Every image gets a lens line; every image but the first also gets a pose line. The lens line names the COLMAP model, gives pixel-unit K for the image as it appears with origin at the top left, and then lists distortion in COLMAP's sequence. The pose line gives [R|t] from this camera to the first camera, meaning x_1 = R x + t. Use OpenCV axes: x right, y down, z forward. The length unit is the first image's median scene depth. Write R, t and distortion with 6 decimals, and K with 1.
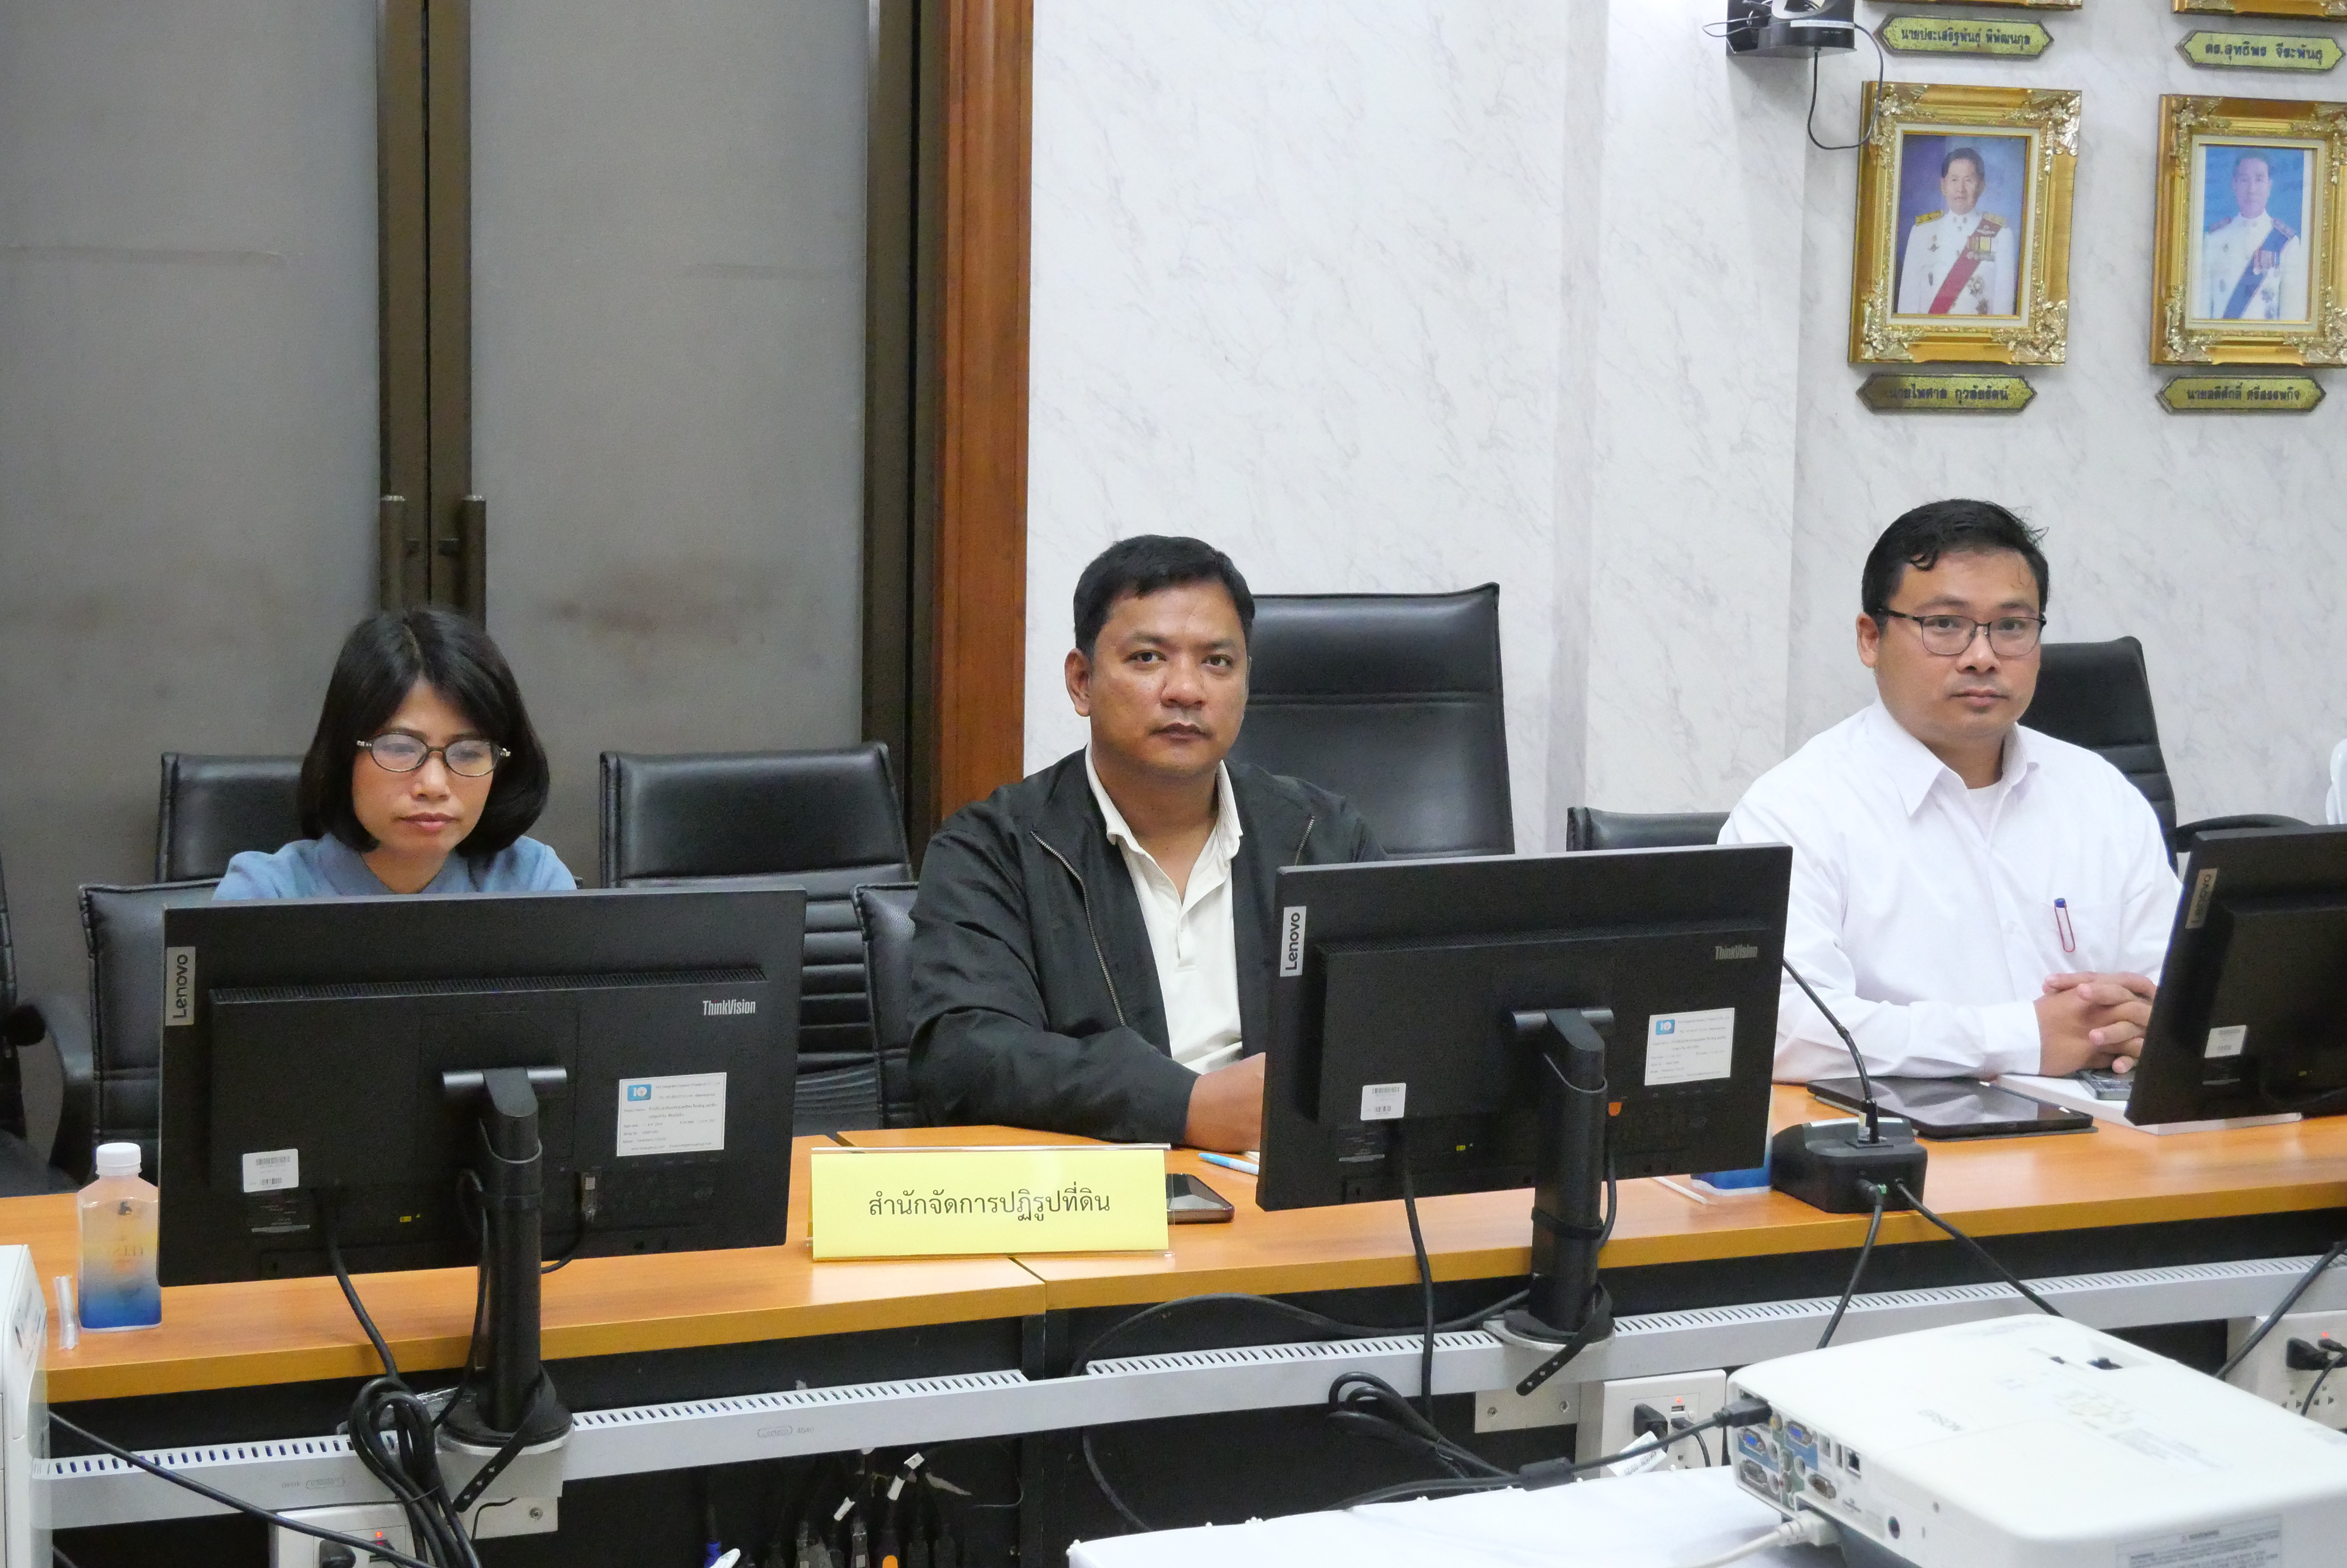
lens RADIAL K [[3571.1, 0, 1173.5], [0, 3571.1, 784.0], [0, 0, 1]] dist [0.007592, 0.058511]
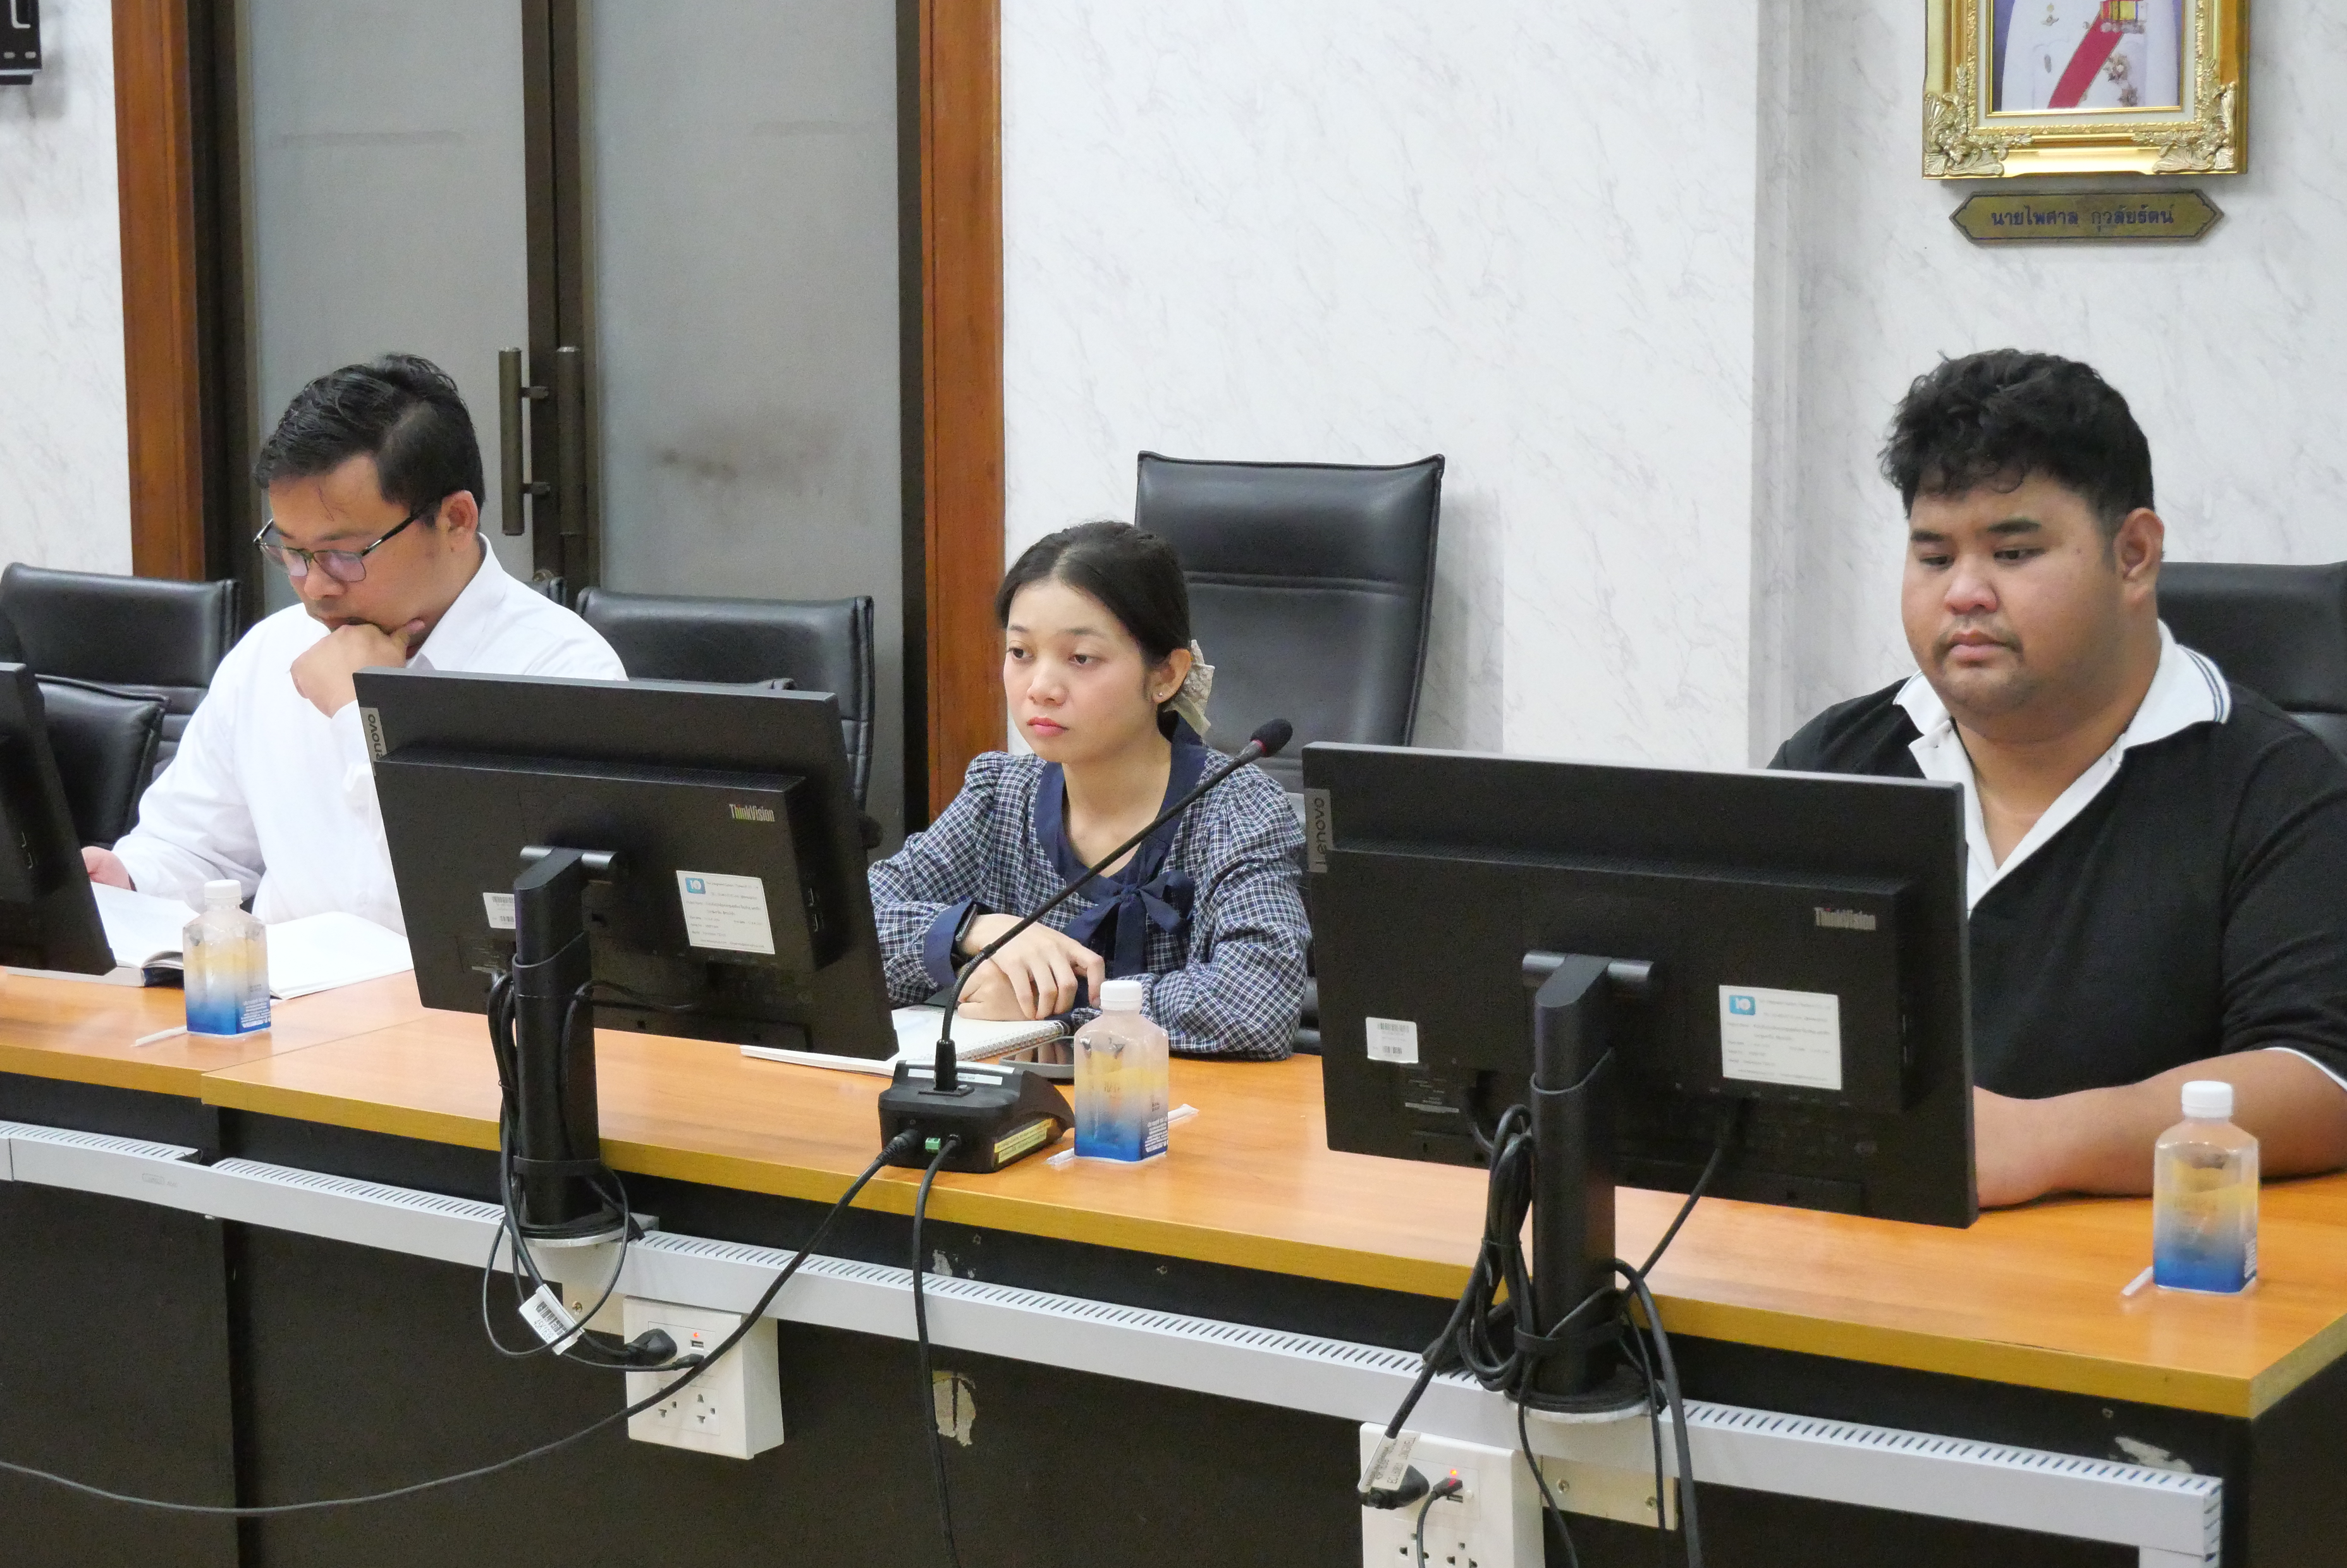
lens RADIAL K [[4285.3, 0, 1173.5], [0, 4285.3, 784.0], [0, 0, 1]] dist [0.005172, 0.121698]
pose [[0.587554, 0.083440, -0.804872, 1.280074], [-0.072788, 0.996087, 0.050127, -0.036200], [0.805905, 0.029132, 0.591328, 0.507597]]
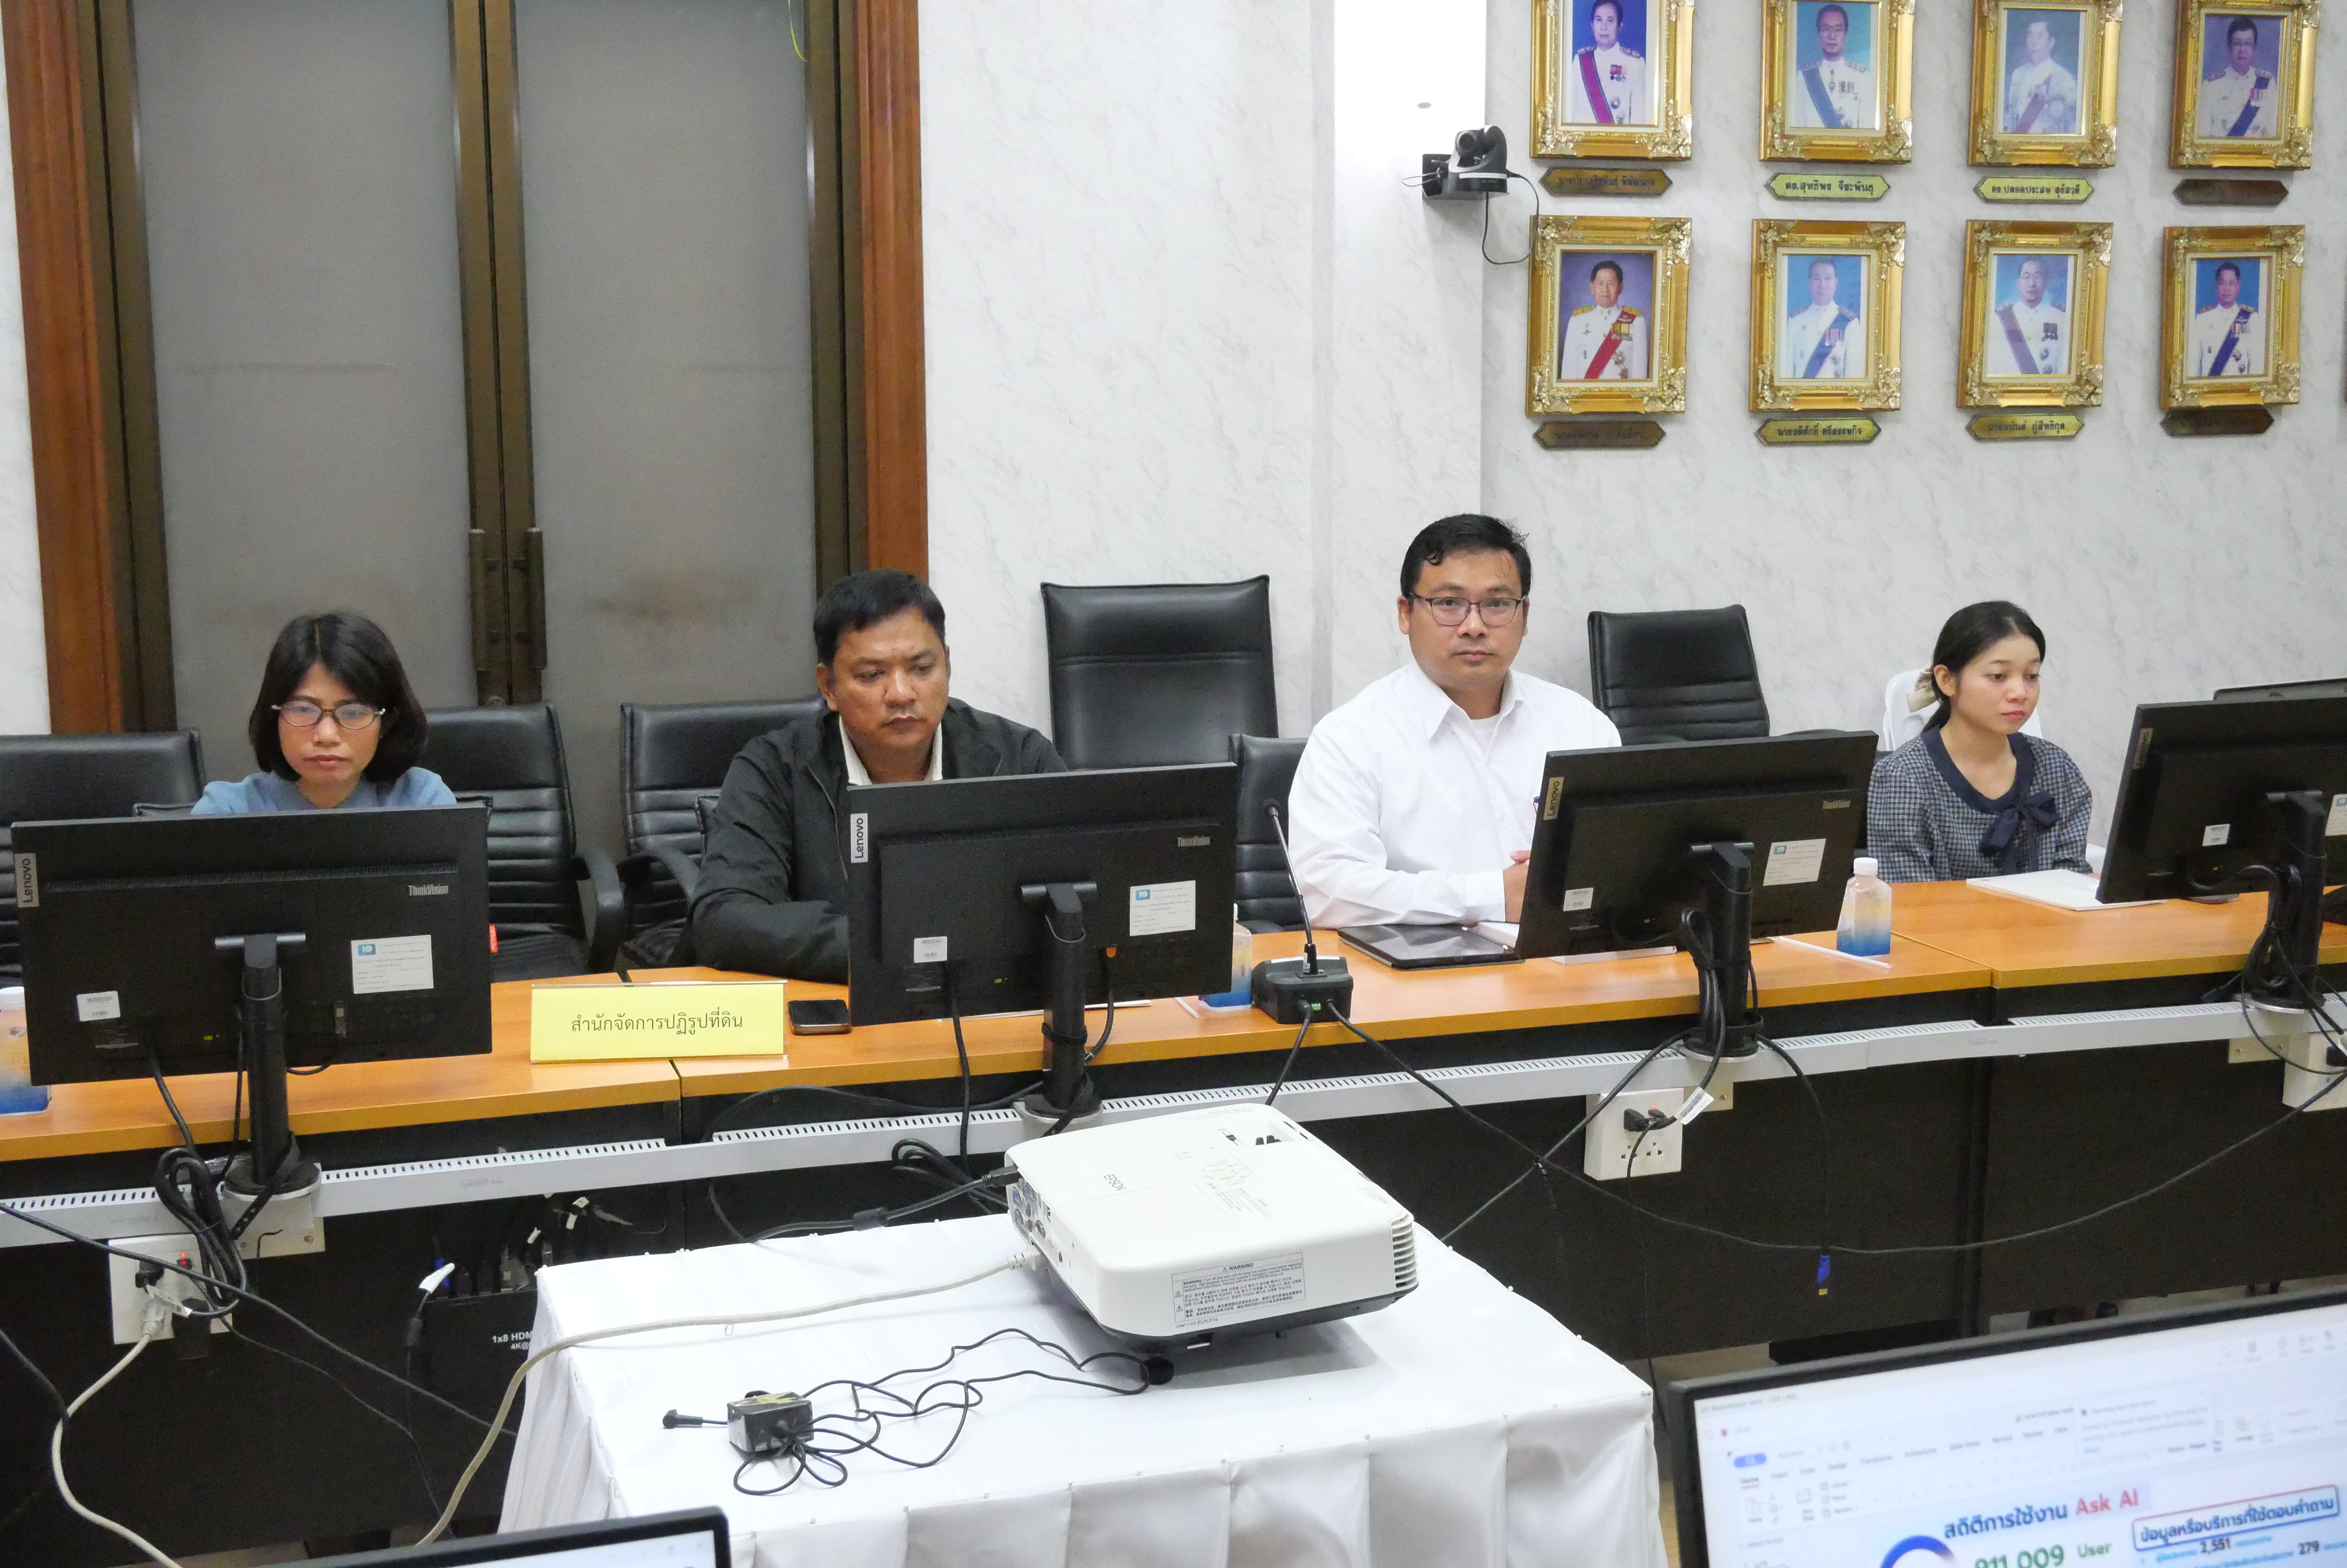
lens RADIAL K [[2452.3, 0, 1173.5], [0, 2452.3, 784.0], [0, 0, 1]] dist [-0.007176, 0.021153]
pose [[0.998023, -0.012085, -0.061682, 0.164002], [0.013960, 0.999451, 0.030050, -0.003968], [0.061285, -0.030852, 0.997643, 0.023993]]
